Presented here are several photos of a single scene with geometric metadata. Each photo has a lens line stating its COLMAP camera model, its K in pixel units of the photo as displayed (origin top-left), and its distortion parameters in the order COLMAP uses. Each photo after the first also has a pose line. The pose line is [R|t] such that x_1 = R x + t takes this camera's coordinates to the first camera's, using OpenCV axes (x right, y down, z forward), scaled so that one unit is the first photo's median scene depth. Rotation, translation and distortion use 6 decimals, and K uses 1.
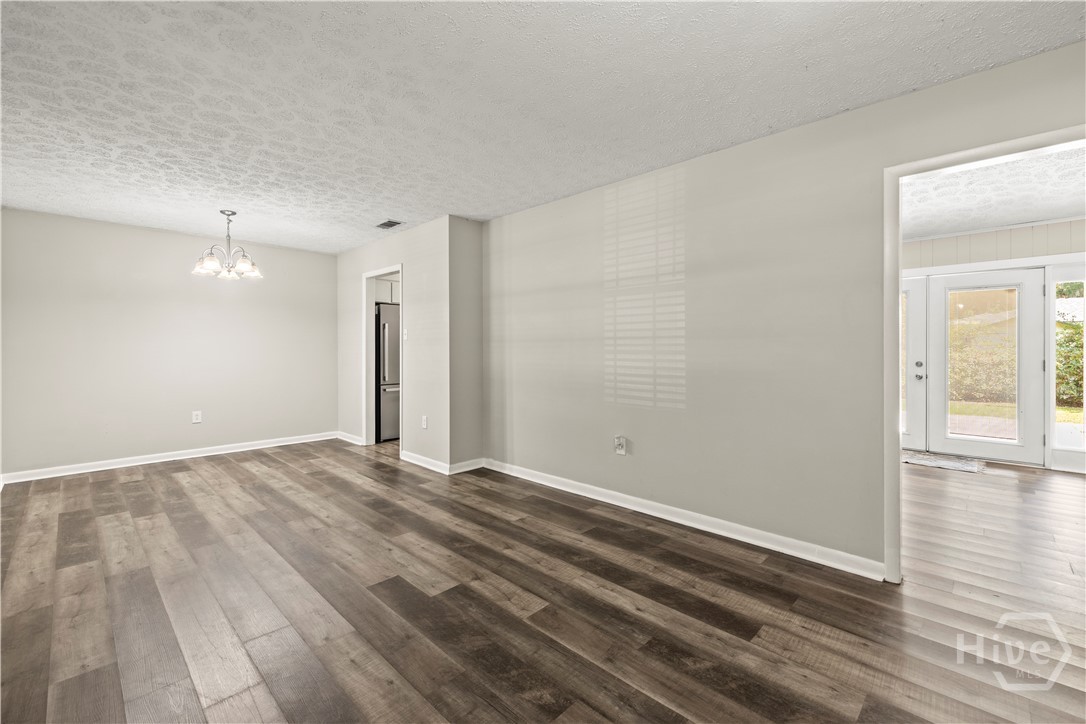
lens RADIAL K [[461.6, 0, 541.4], [0, 461.6, 354.6], [0, 0, 1]] dist [0.003257, 0.000539]
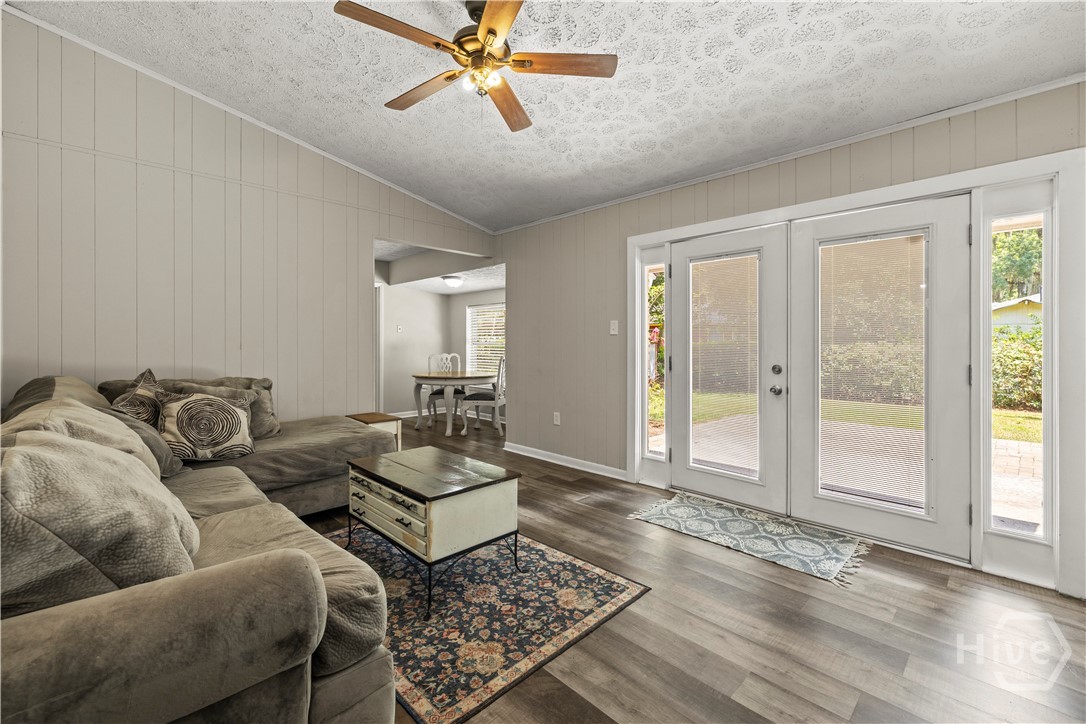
lens RADIAL K [[461.6, 0, 544.1], [0, 461.6, 351.8], [0, 0, 1]] dist [0.003257, 0.000539]
pose [[0.999218, 0.008136, -0.038690, 0.237481], [-0.008386, 0.999945, -0.006294, 0.001596], [0.038637, 0.006614, 0.999231, 0.172909]]
